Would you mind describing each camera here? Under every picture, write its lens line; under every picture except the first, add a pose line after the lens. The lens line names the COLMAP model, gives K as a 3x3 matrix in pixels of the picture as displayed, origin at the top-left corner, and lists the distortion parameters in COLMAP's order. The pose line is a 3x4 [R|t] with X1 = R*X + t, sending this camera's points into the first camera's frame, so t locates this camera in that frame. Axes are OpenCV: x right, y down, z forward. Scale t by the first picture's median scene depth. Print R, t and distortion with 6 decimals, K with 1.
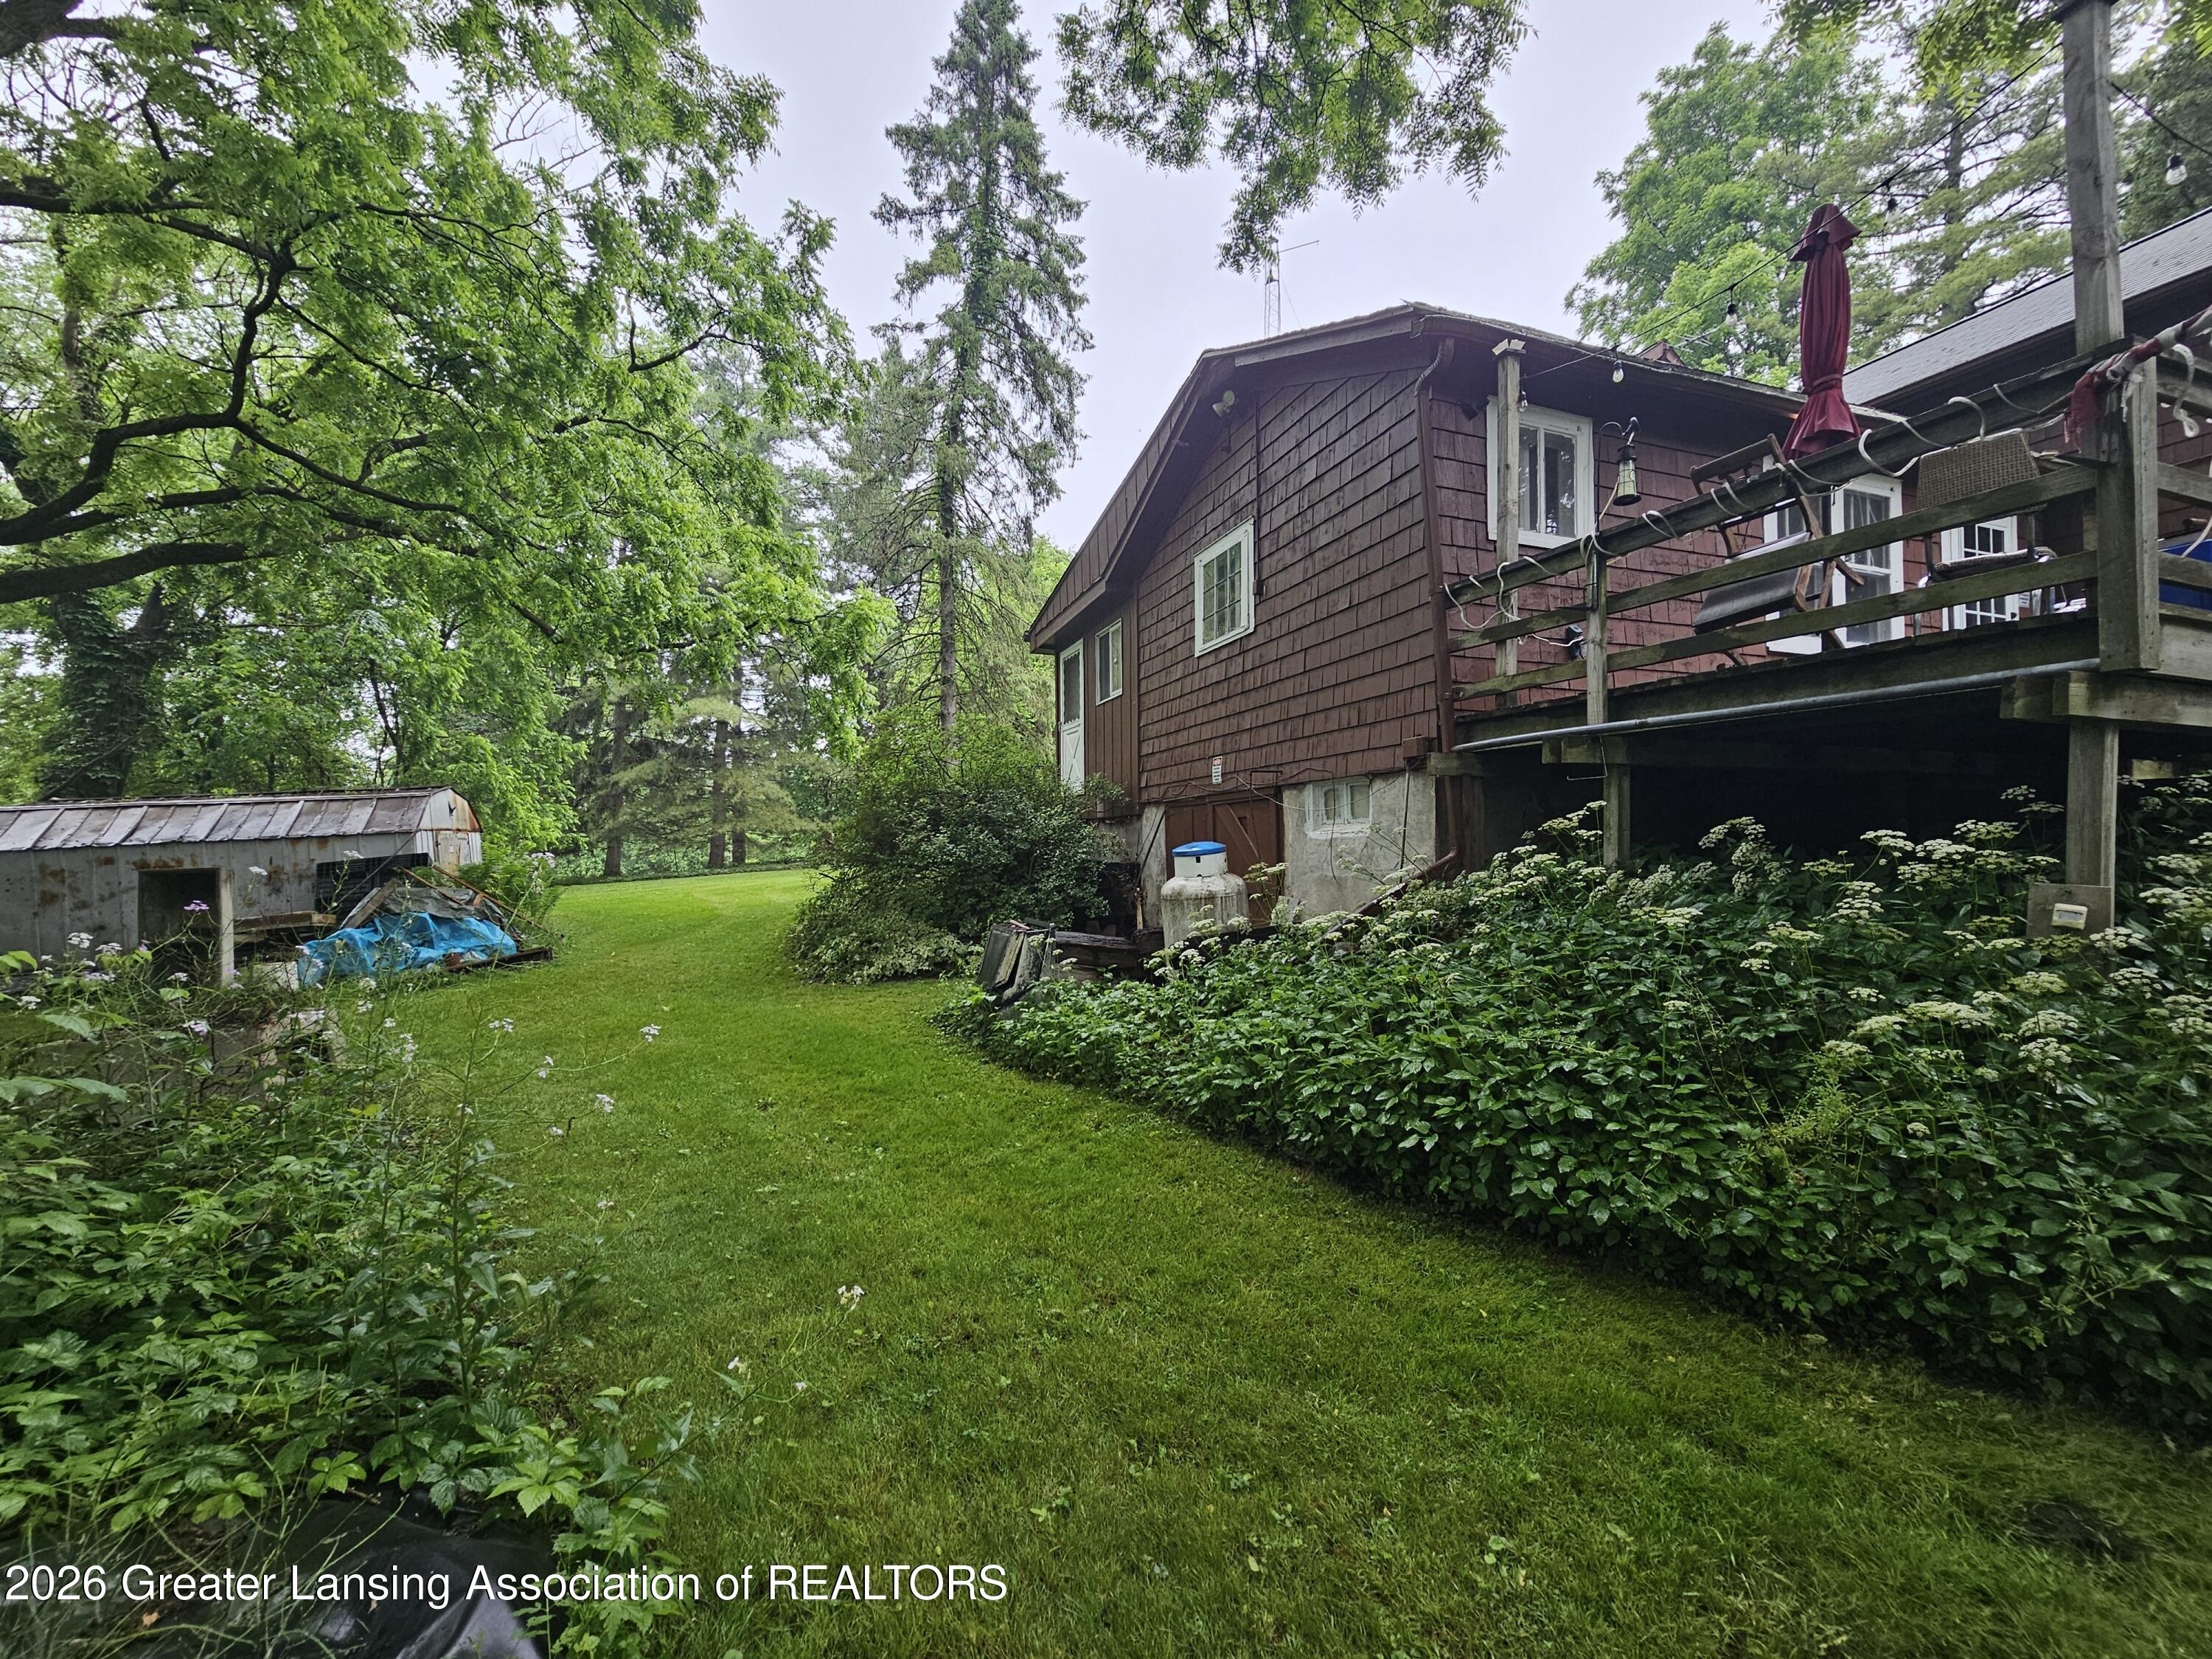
lens RADIAL K [[909.4, 0, 1102.1], [0, 909.4, 837.6], [0, 0, 1]] dist [-0.014125, 0.000208]
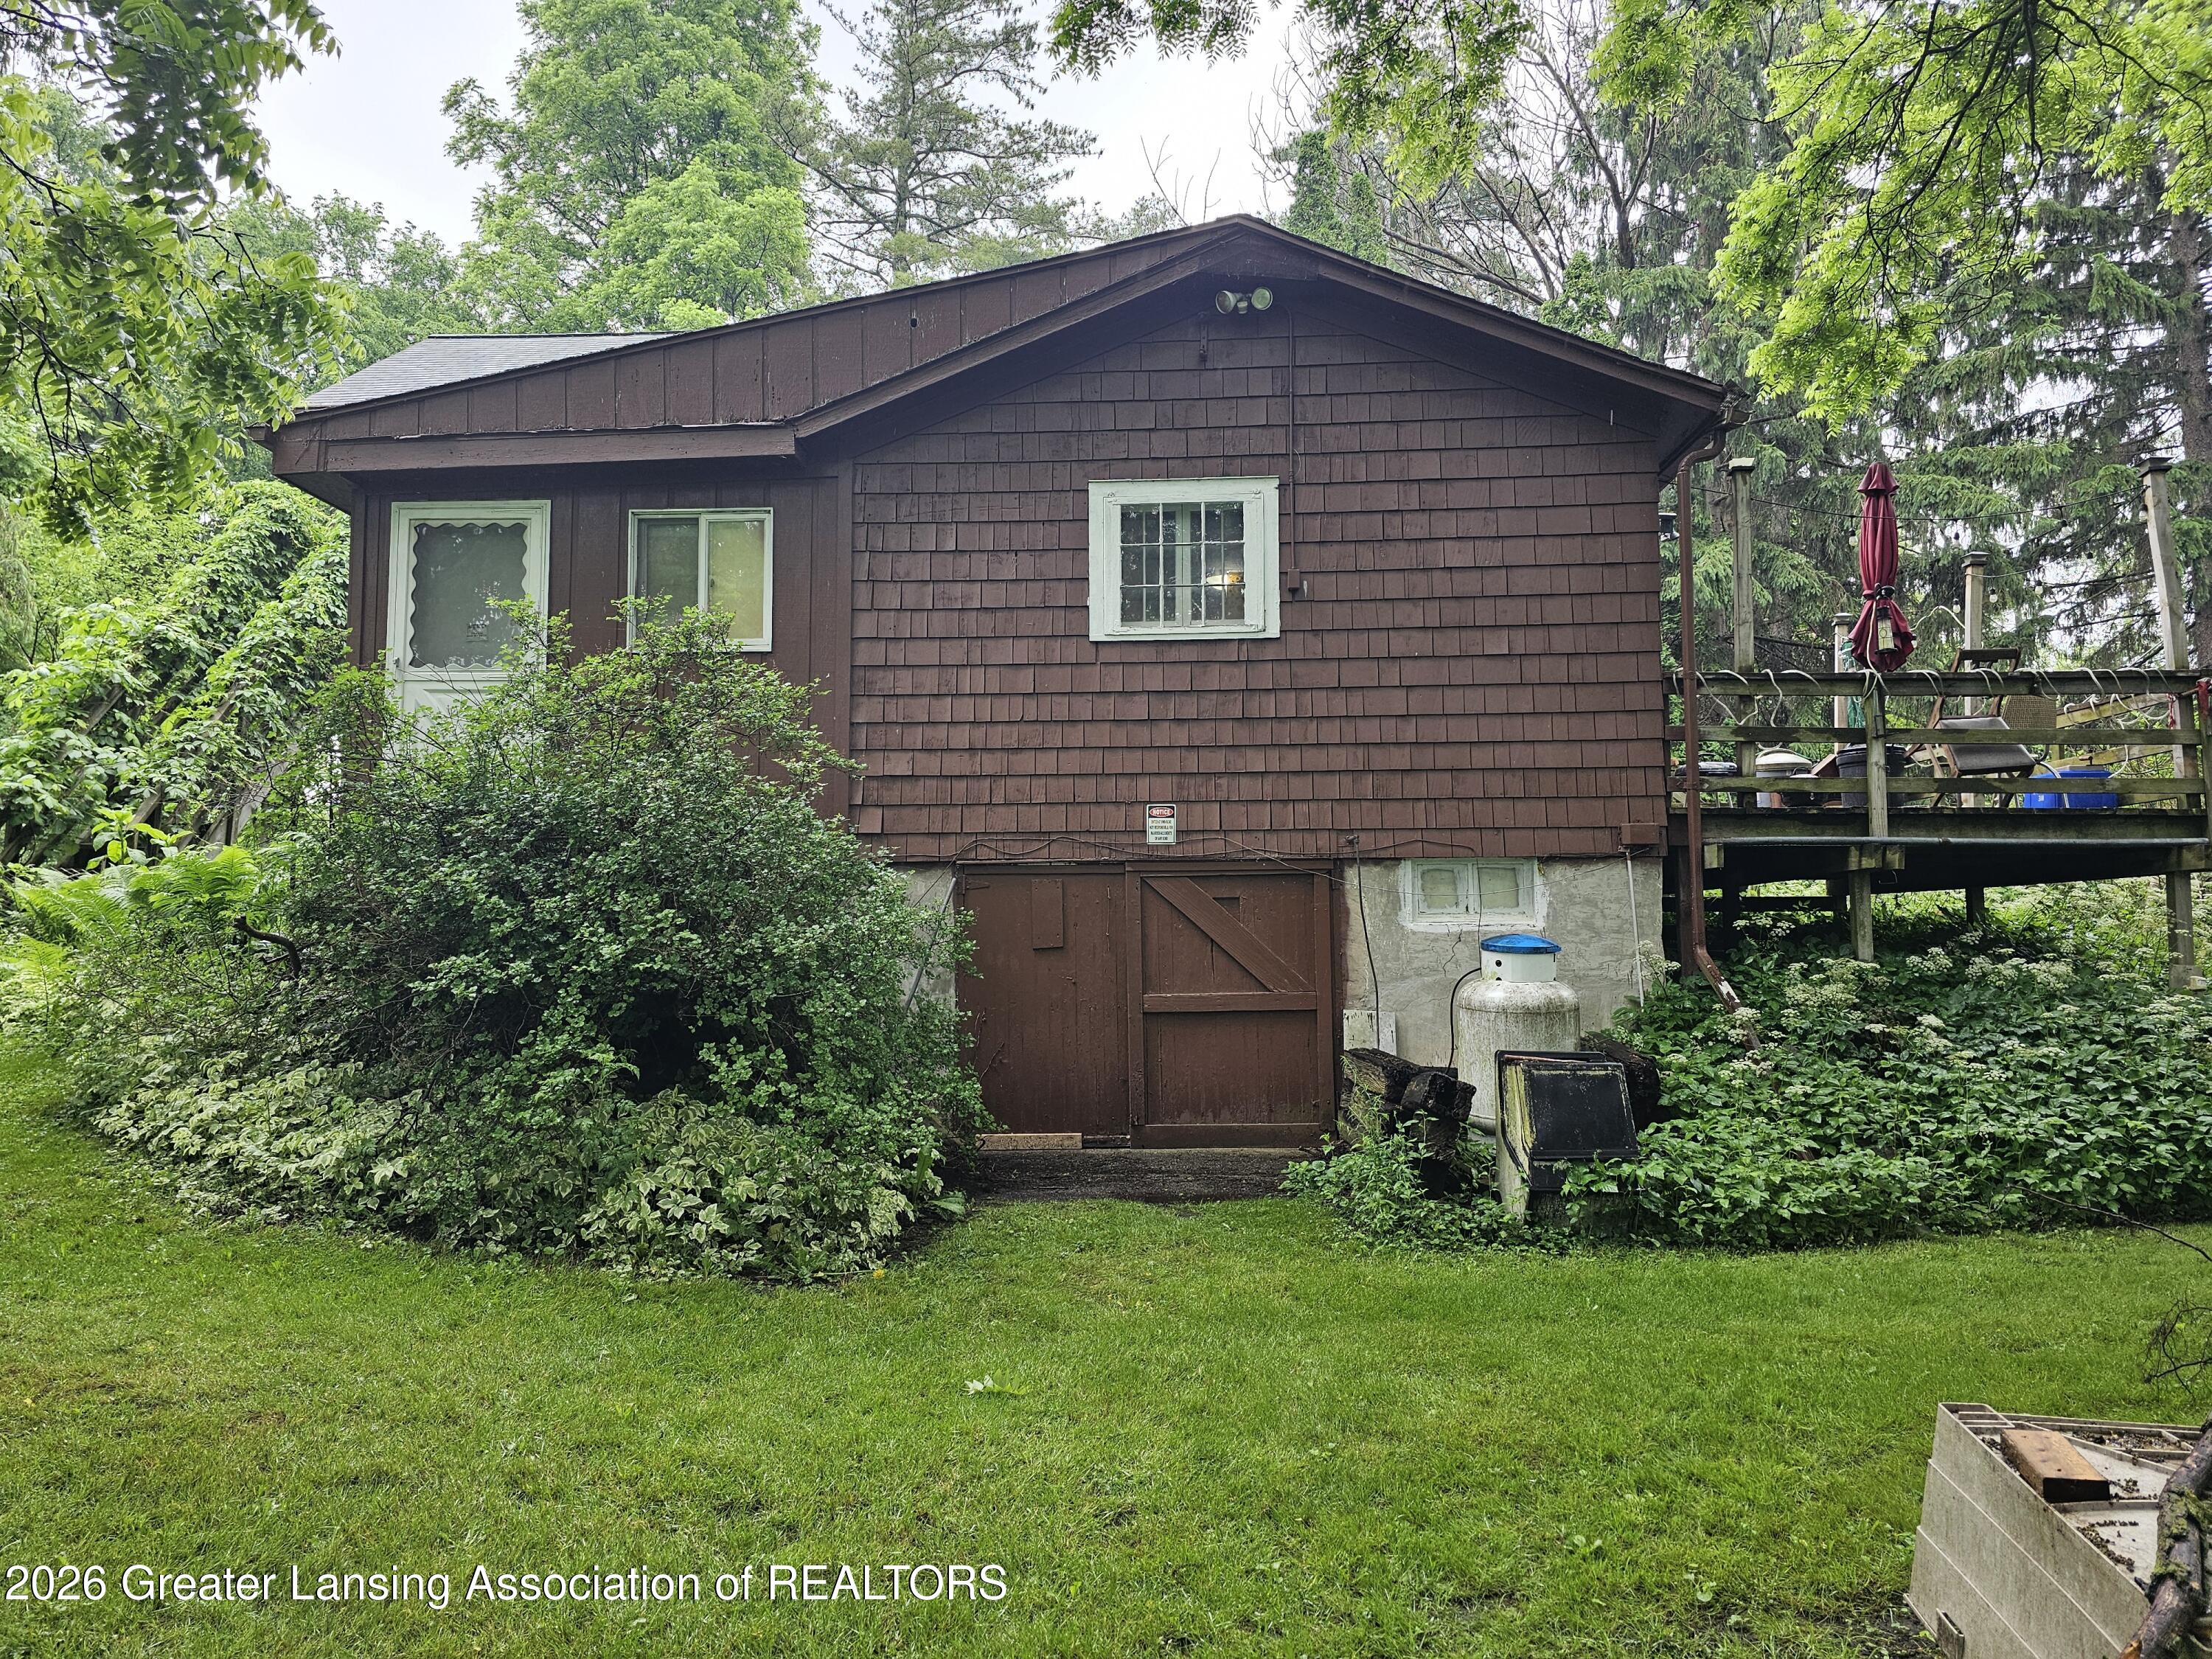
lens RADIAL K [[1466.3, 0, 1105.2], [0, 1466.3, 833.5], [0, 0, 1]] dist [0.007862, 0.000316]
pose [[0.416299, 0.067230, 0.906739, -0.474976], [-0.007811, 0.997490, -0.070373, 0.003556], [-0.909194, 0.022214, 0.415779, 0.338082]]
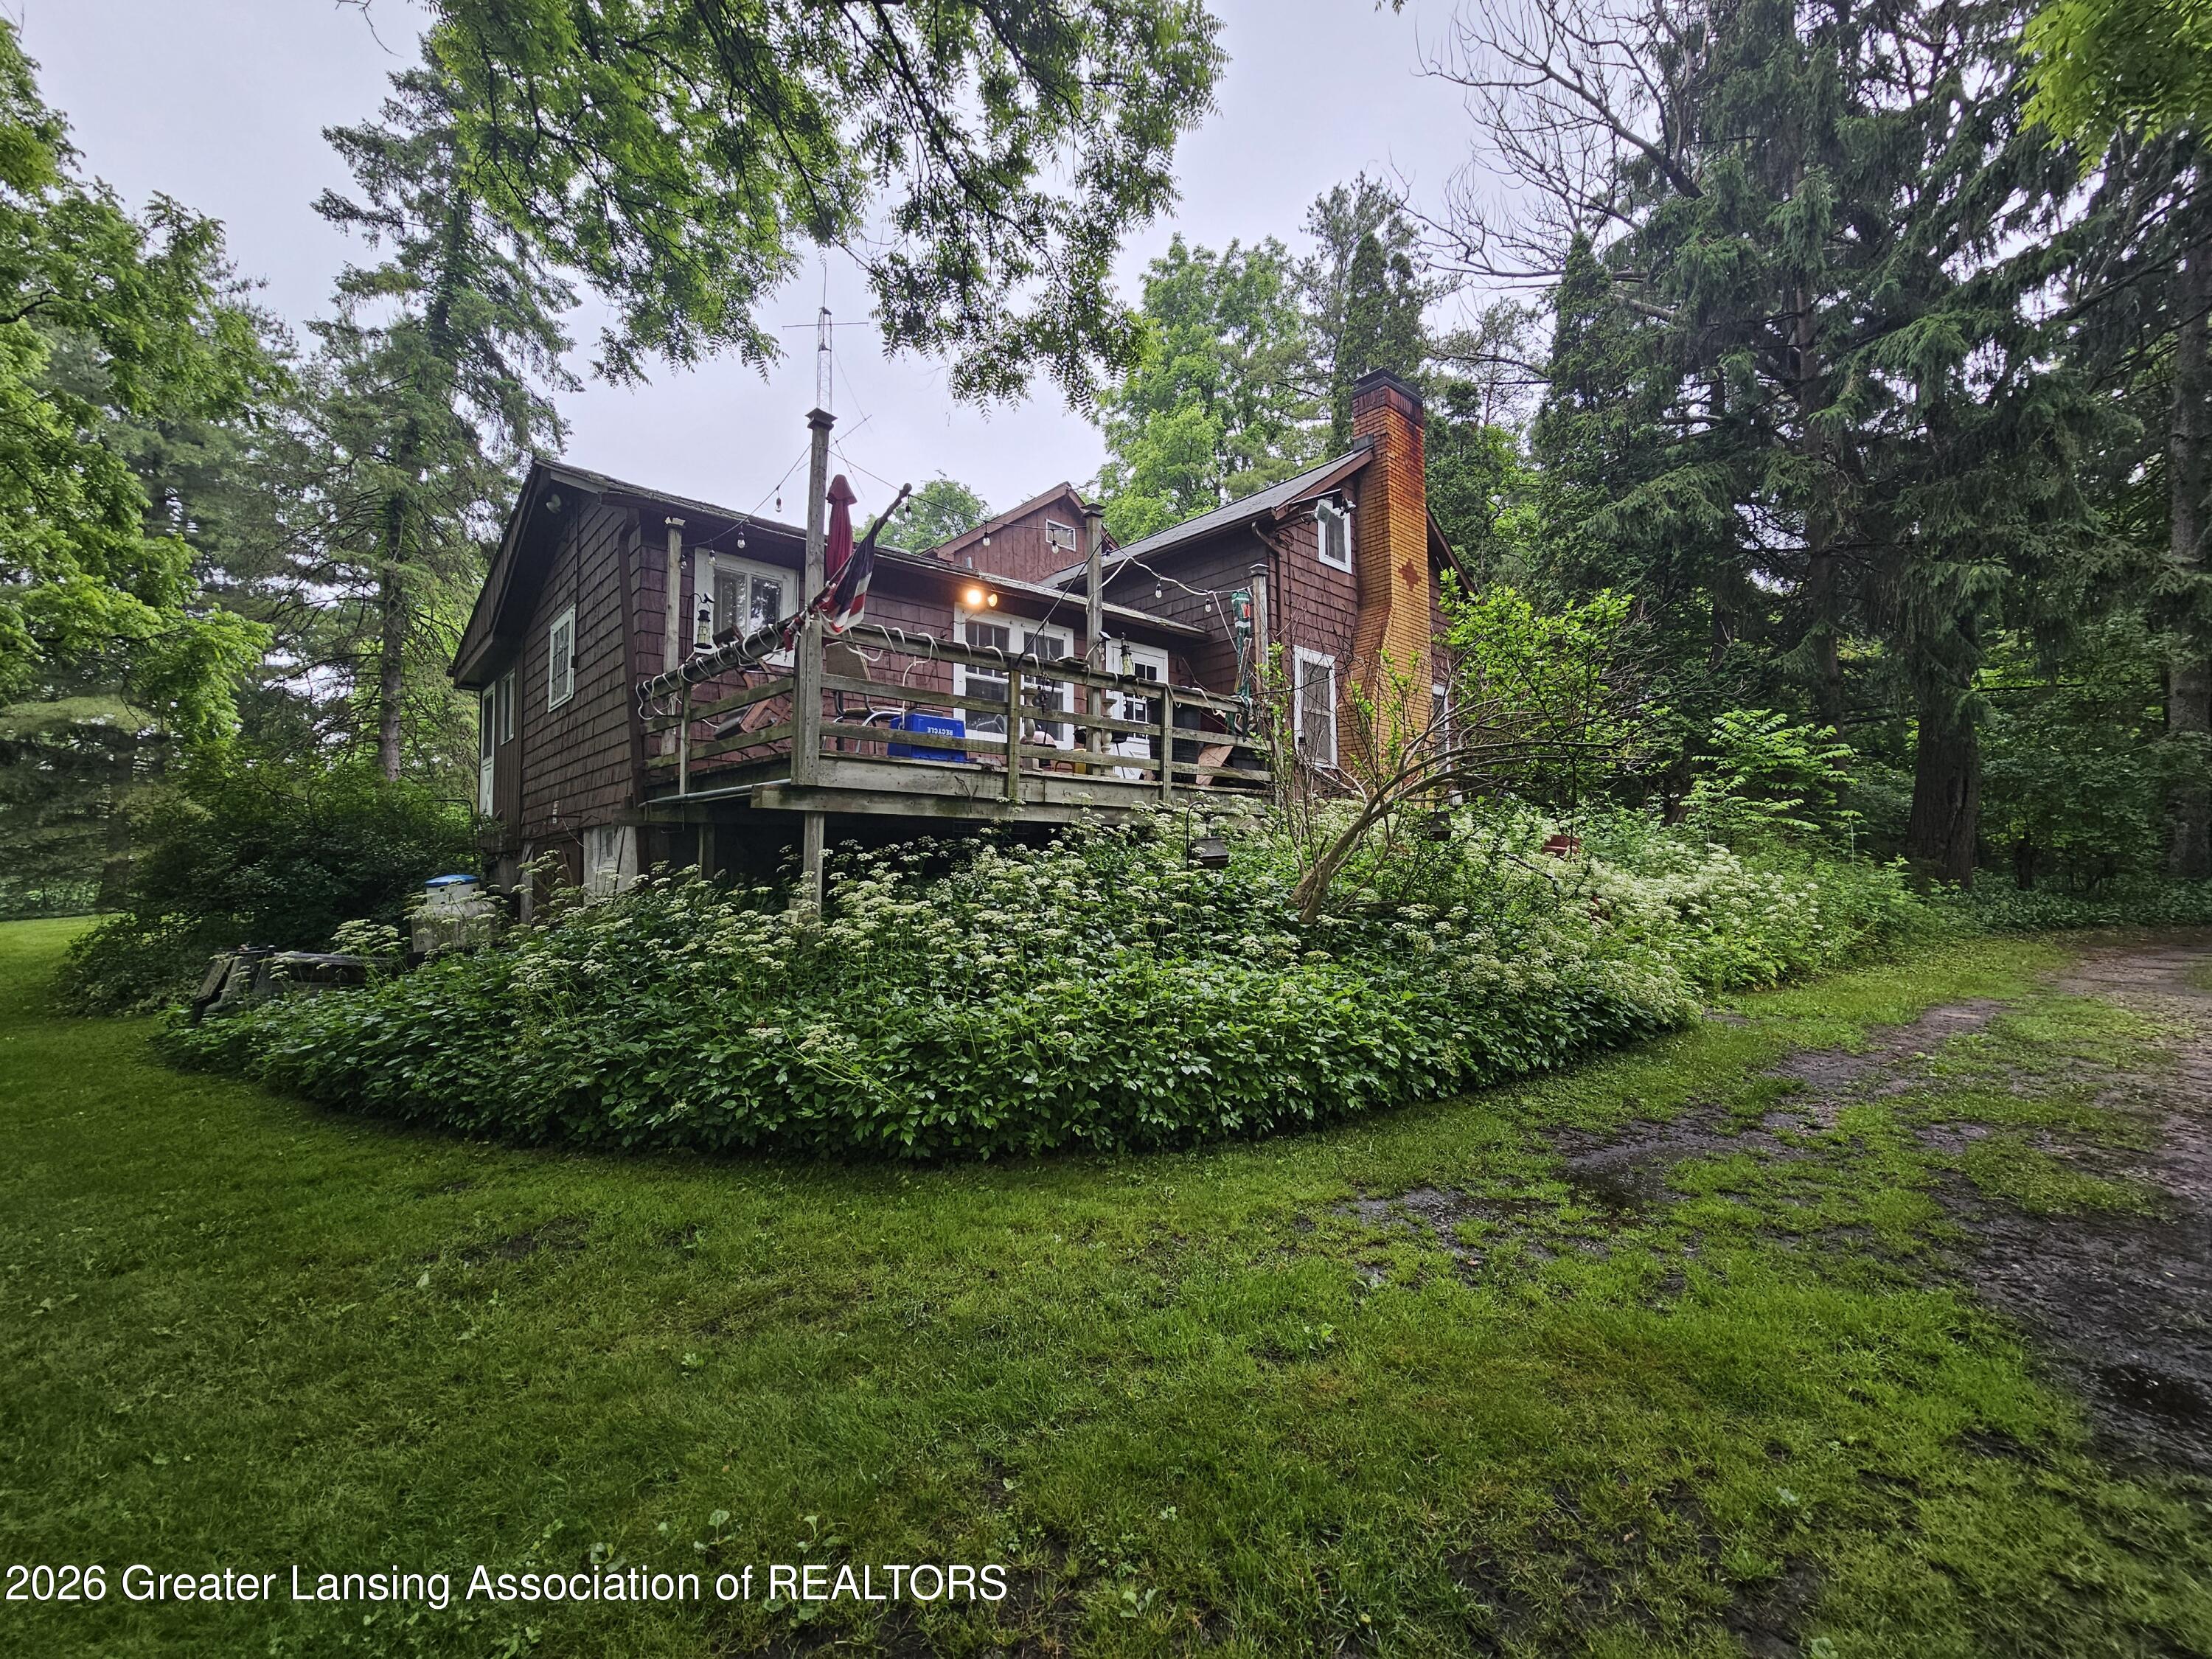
lens RADIAL K [[909.4, 0, 1103.1], [0, 909.4, 833.5], [0, 0, 1]] dist [-0.014125, 0.000208]
pose [[0.919738, 0.022297, 0.391899, 0.178317], [-0.005456, 0.999015, -0.044036, -0.001513], [-0.392495, 0.038363, 0.918954, -0.179773]]
